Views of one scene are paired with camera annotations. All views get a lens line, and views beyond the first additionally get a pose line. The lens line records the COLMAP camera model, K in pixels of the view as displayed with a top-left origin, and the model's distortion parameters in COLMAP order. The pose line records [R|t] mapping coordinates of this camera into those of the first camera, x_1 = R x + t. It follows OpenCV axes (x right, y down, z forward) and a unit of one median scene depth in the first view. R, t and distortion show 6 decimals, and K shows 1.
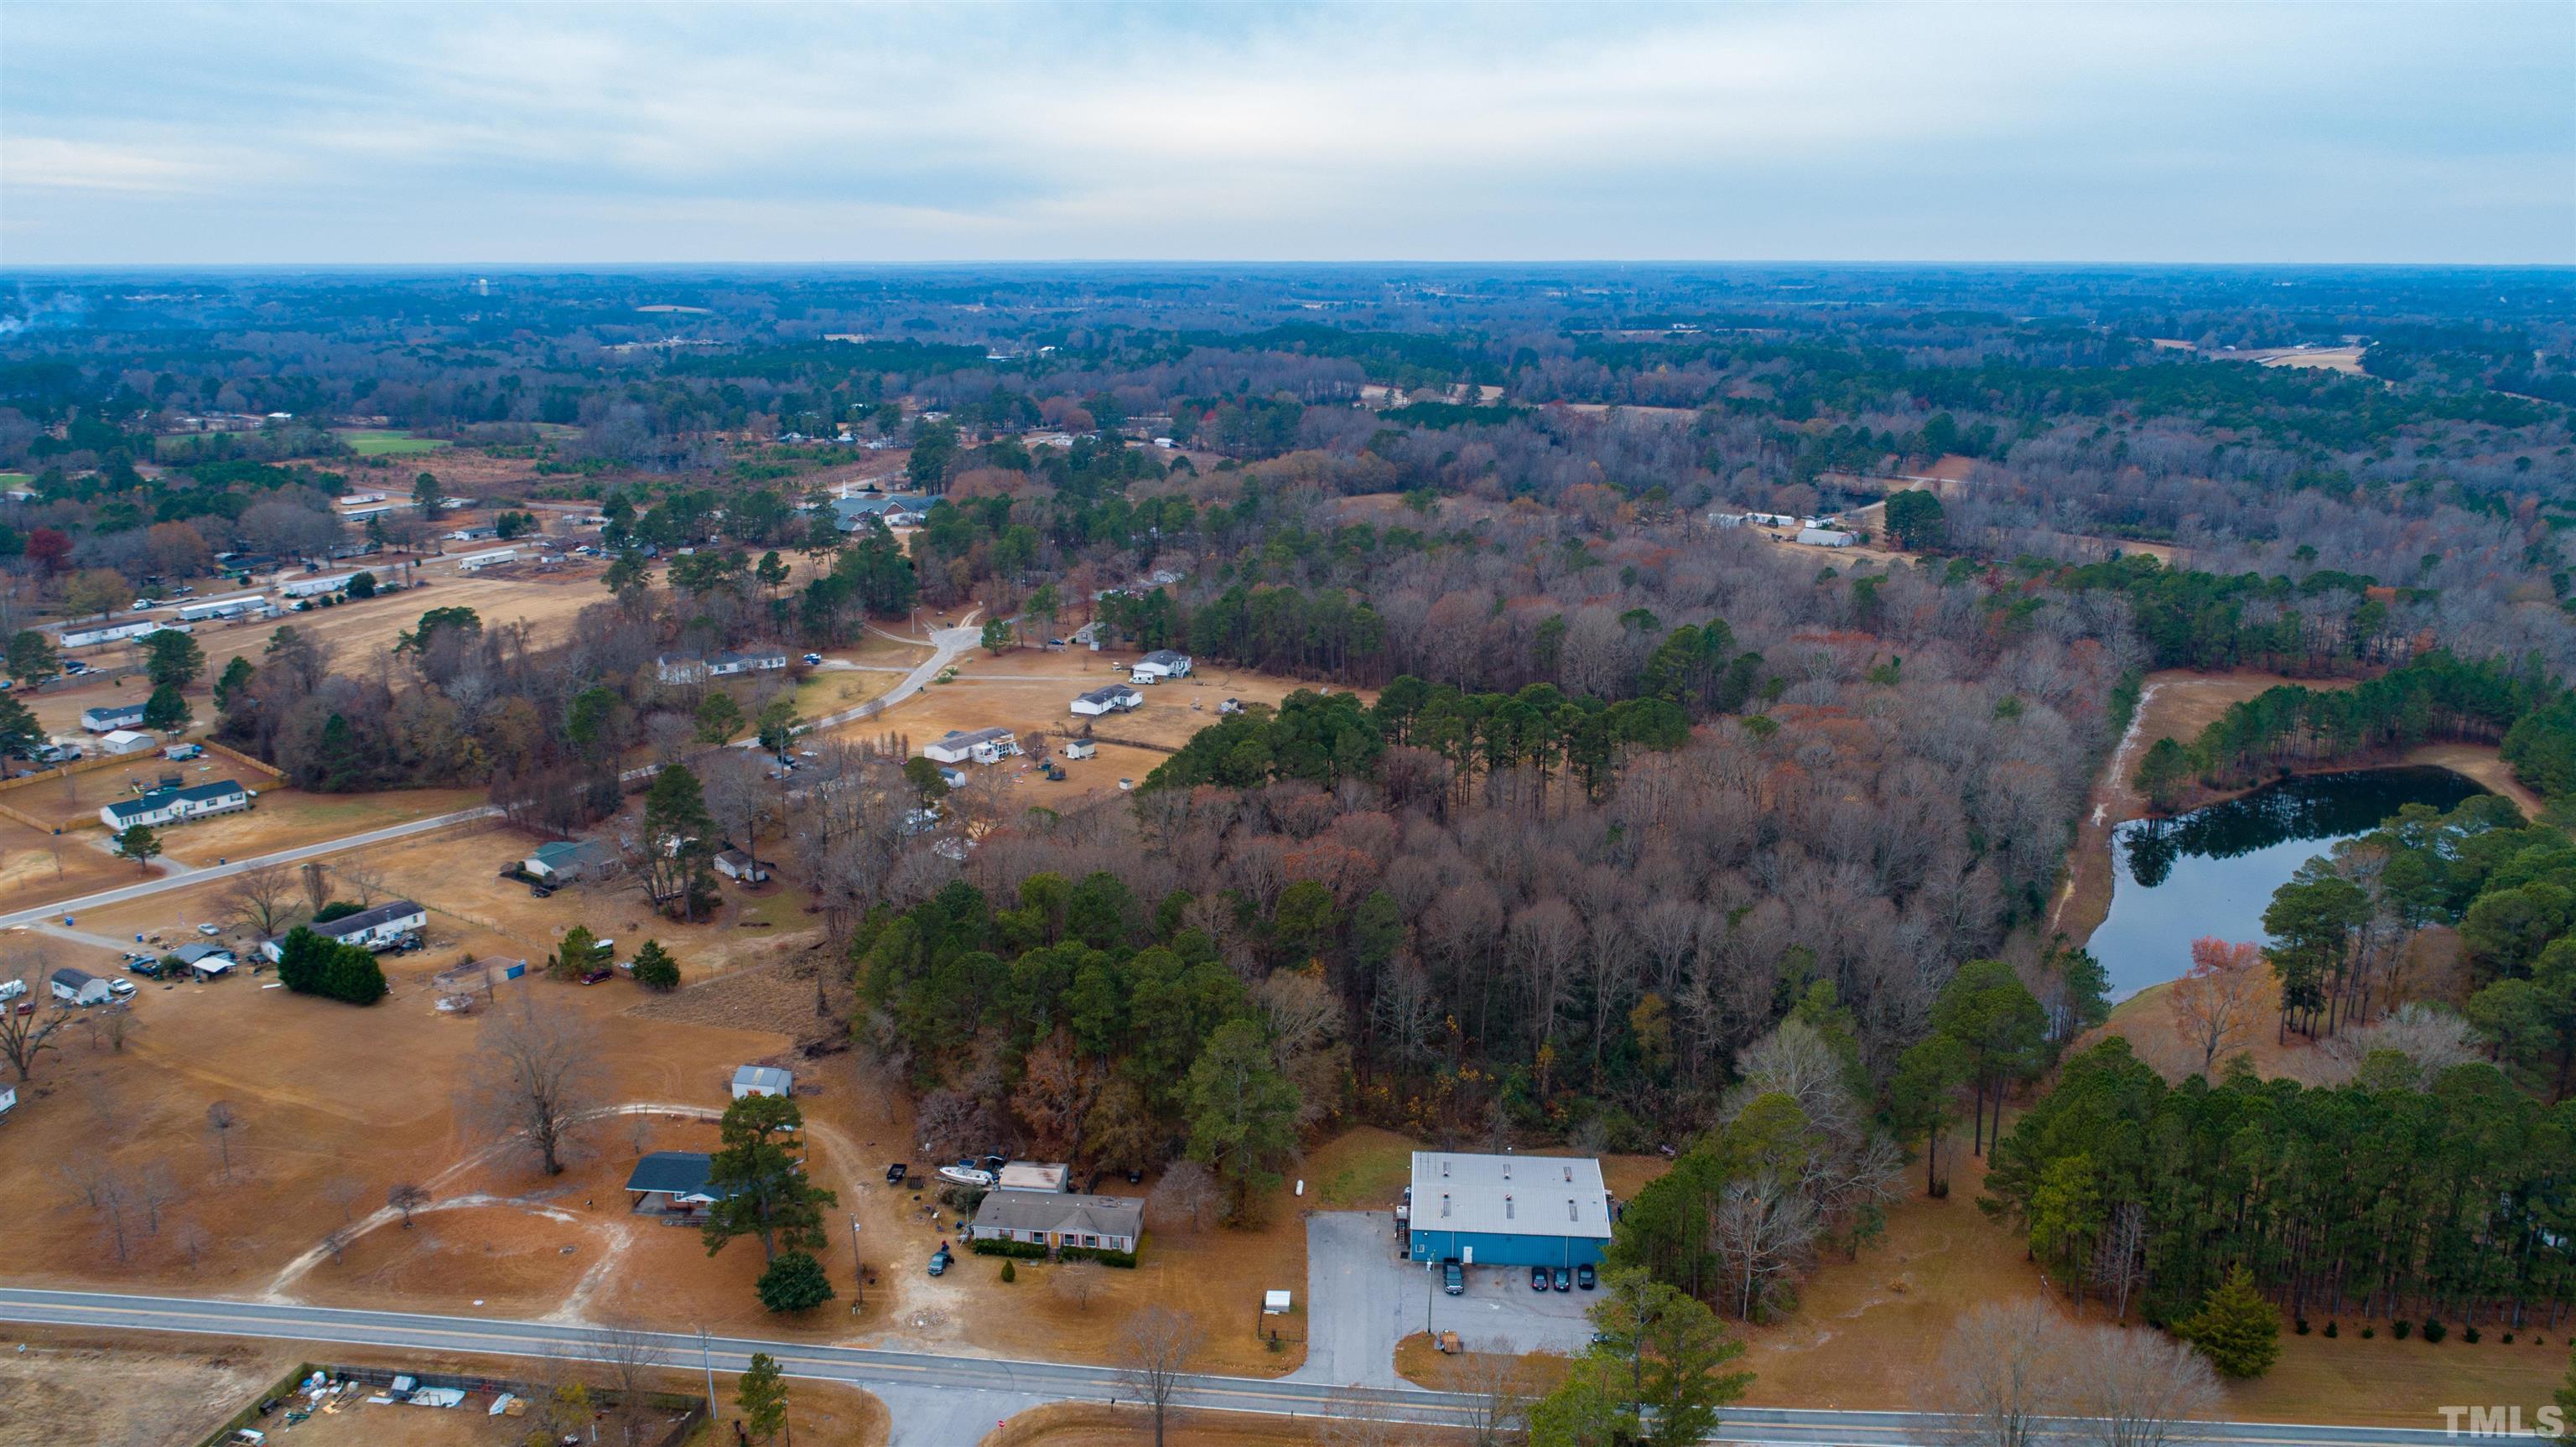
lens RADIAL K [[1805.1, 0, 1288.0], [0, 1805.1, 723.5], [0, 0, 1]] dist [-0.015032, 0.009741]
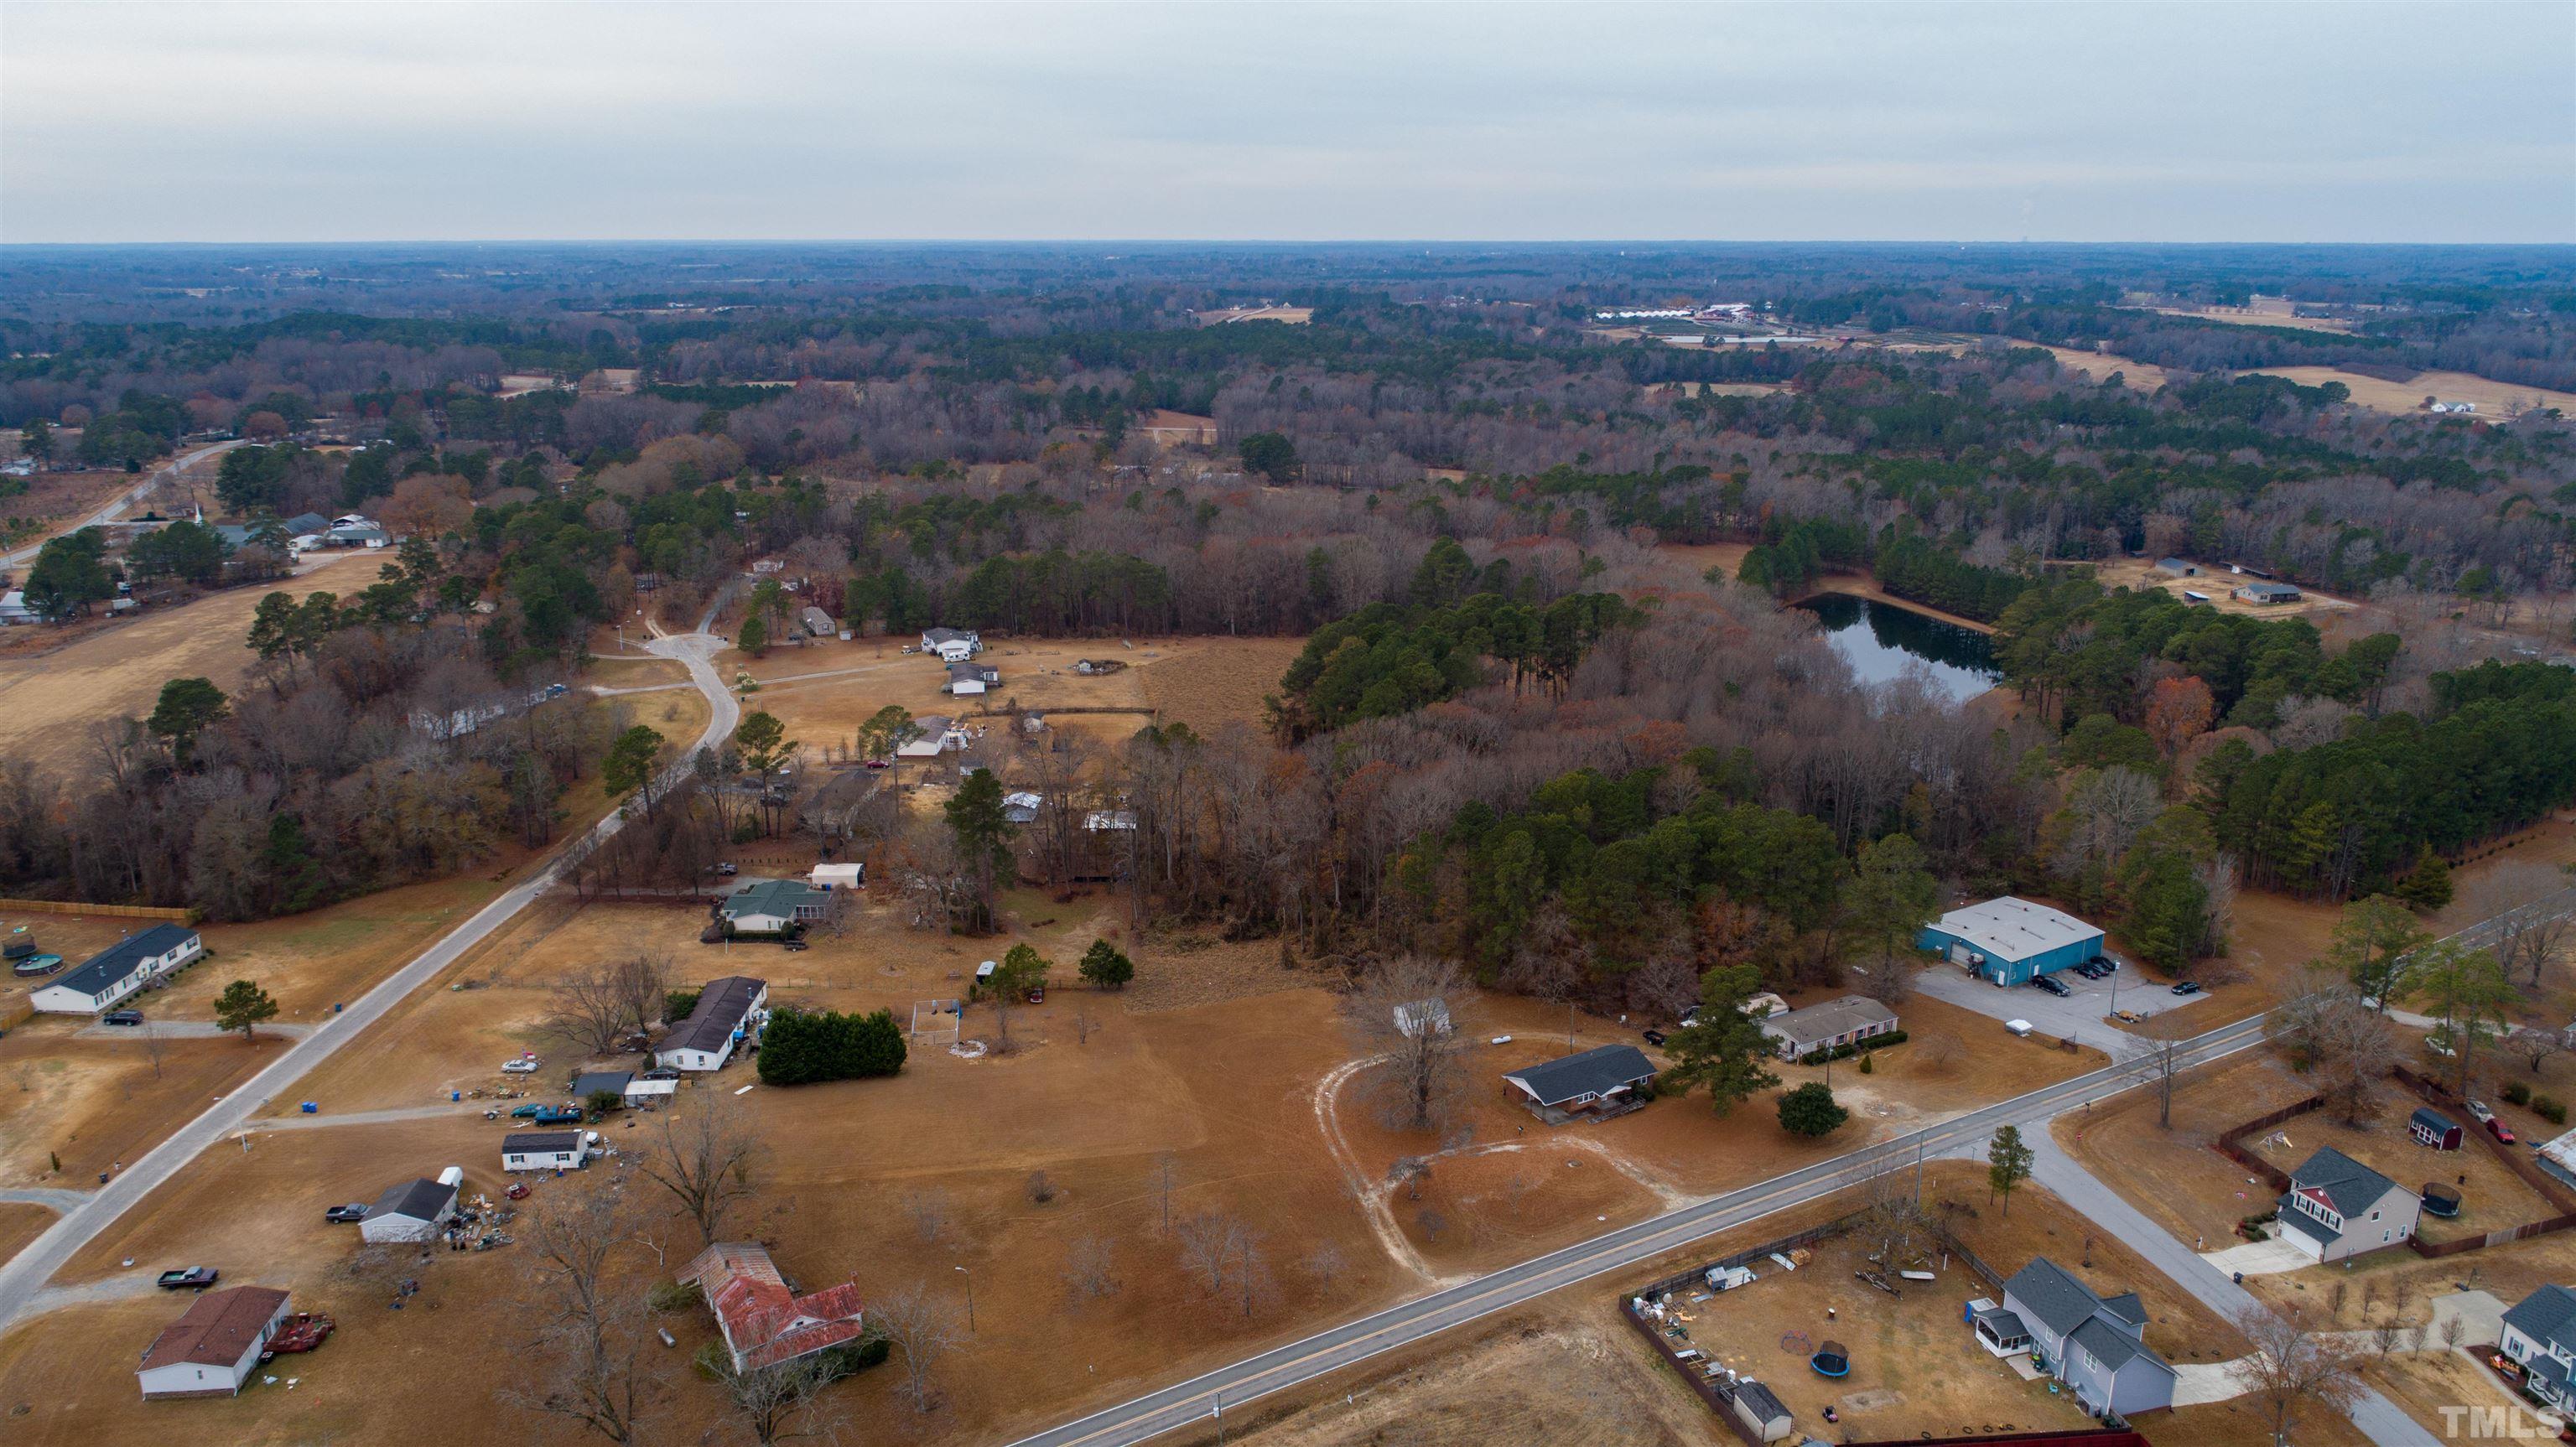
lens RADIAL K [[1749.0, 0, 1288.0], [0, 1749.0, 723.5], [0, 0, 1]] dist [-0.012162, 0.003711]
pose [[0.813171, -0.155811, 0.560782, -0.609421], [0.145165, 0.987346, 0.063830, -0.029825], [-0.563631, 0.029501, 0.825500, 0.136570]]
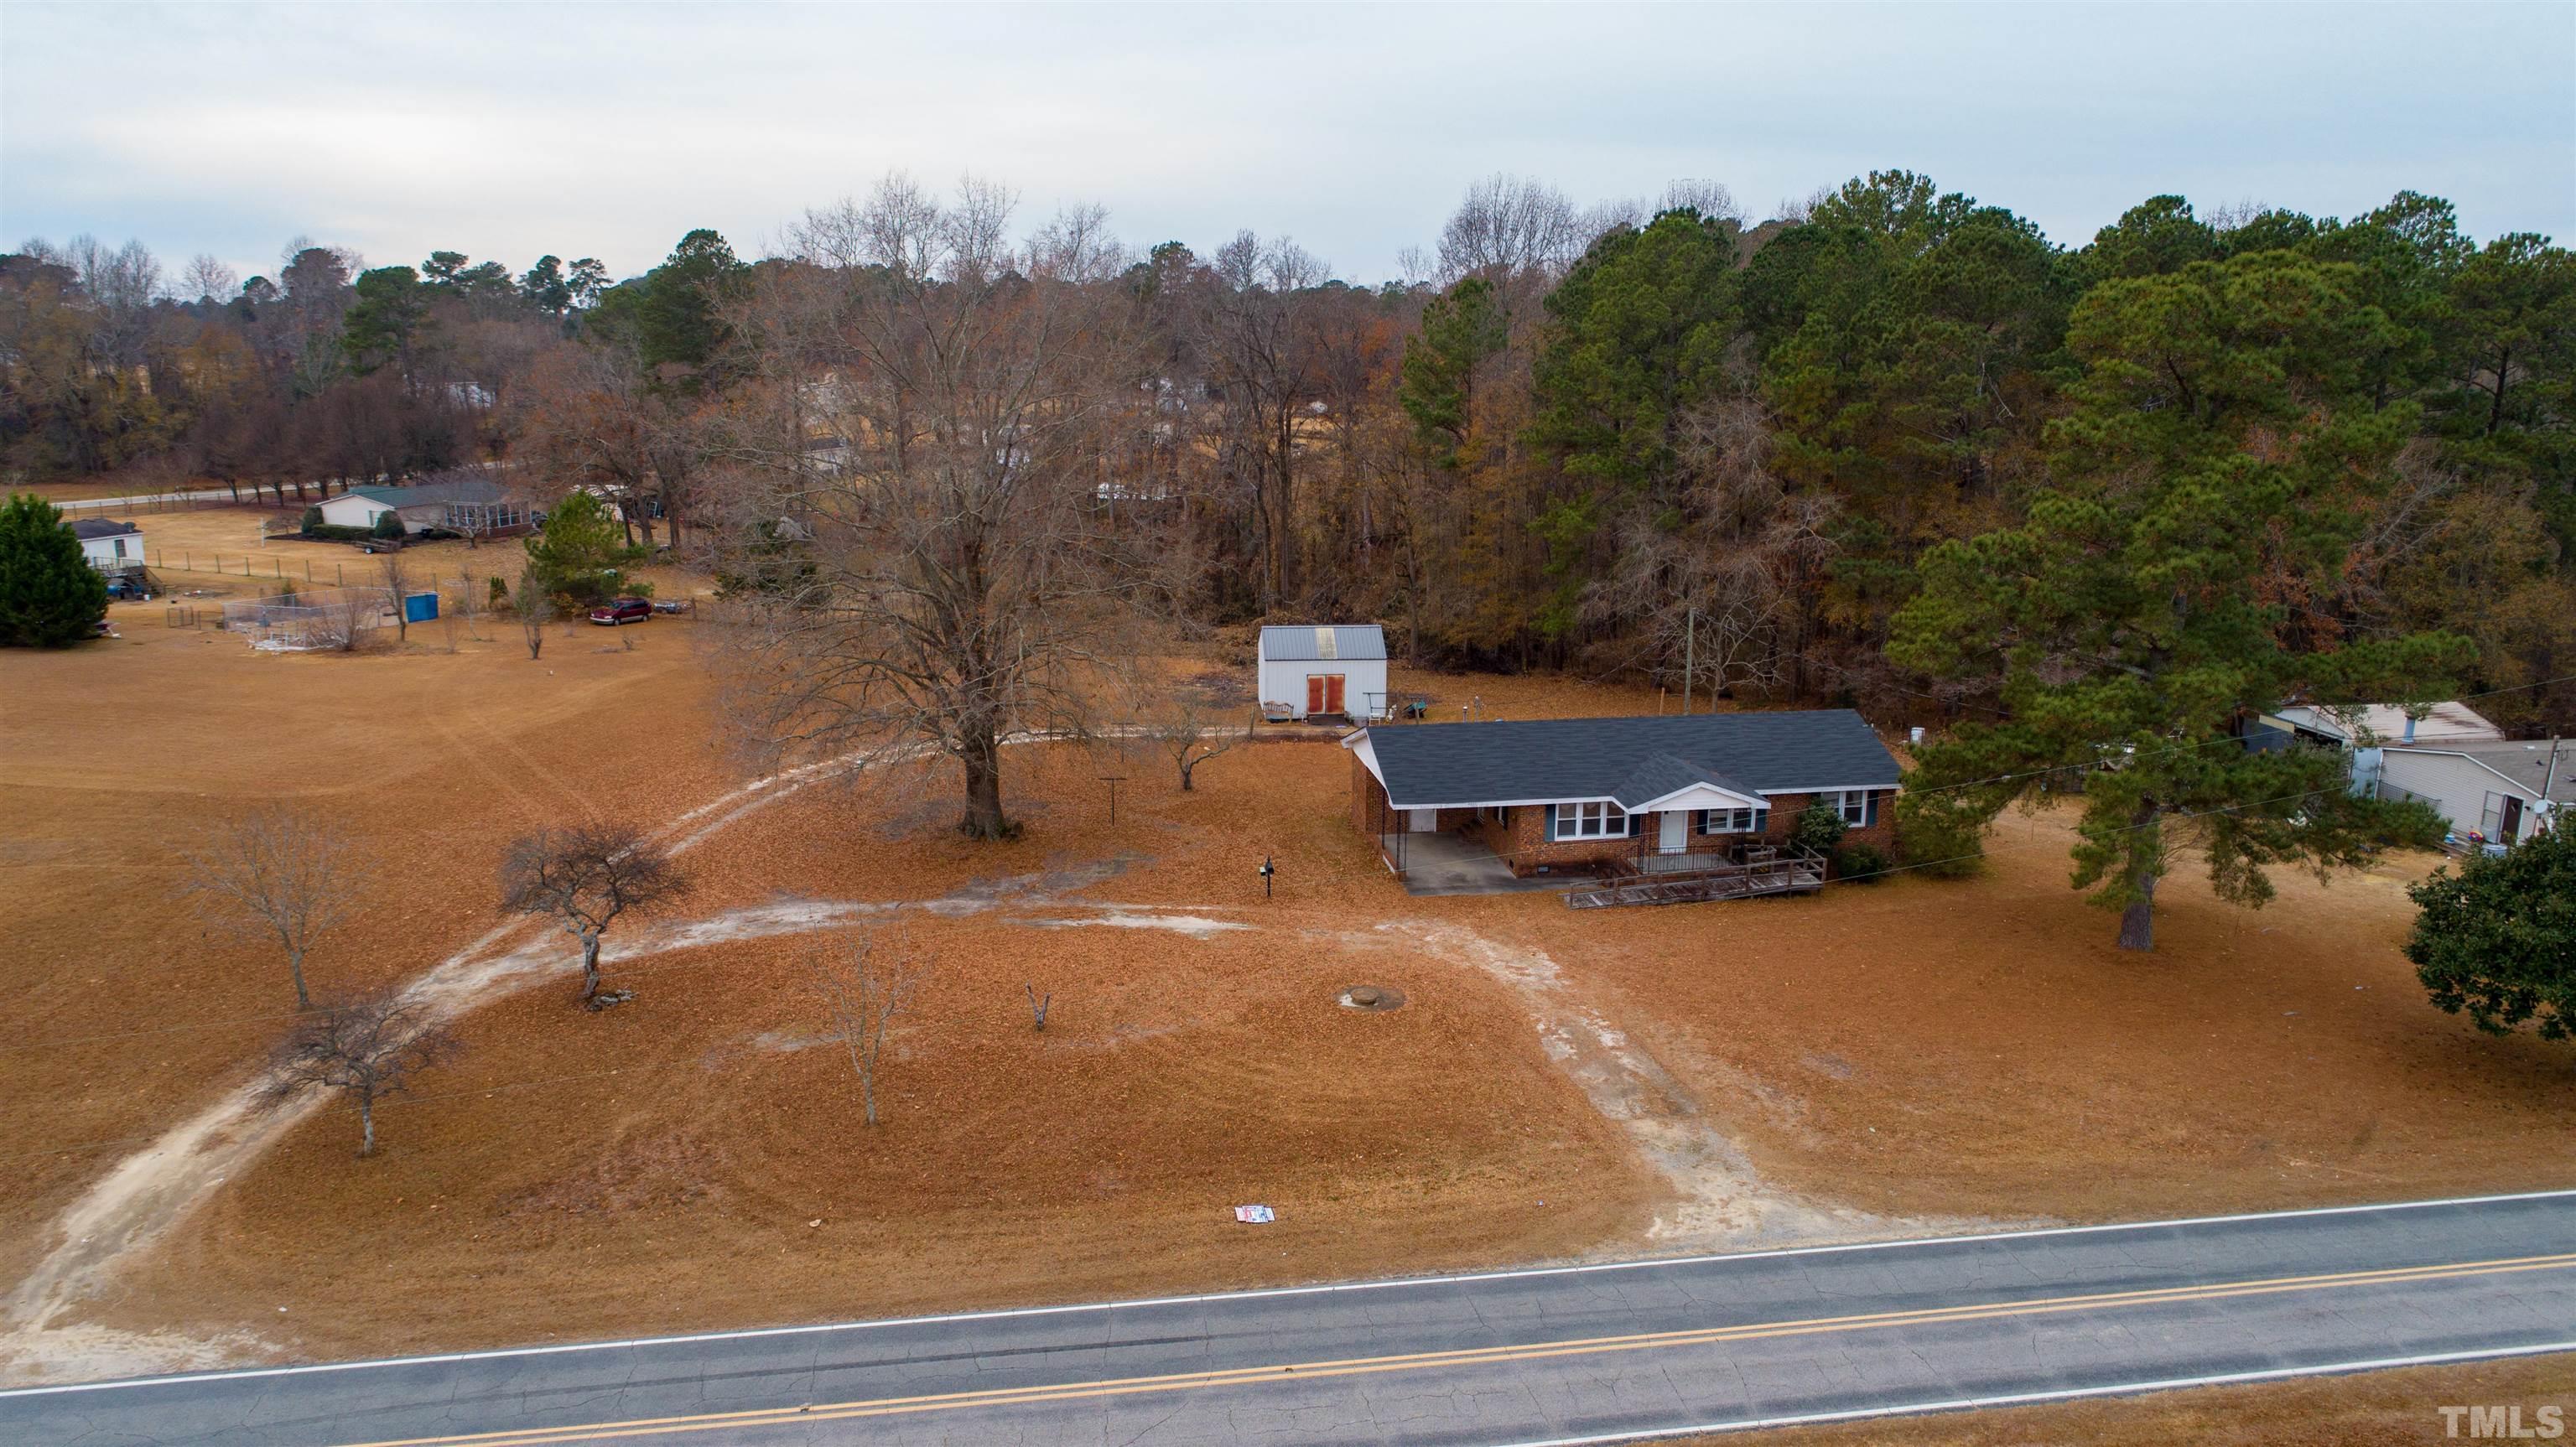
lens RADIAL K [[1723.8, 0, 1288.0], [0, 1723.8, 723.5], [0, 0, 1]] dist [-0.013764, 0.005707]
pose [[0.965905, -0.057271, 0.252481, -0.265932], [0.063065, 0.997898, -0.014907, 0.146801], [-0.251097, 0.030321, 0.967487, 0.440613]]
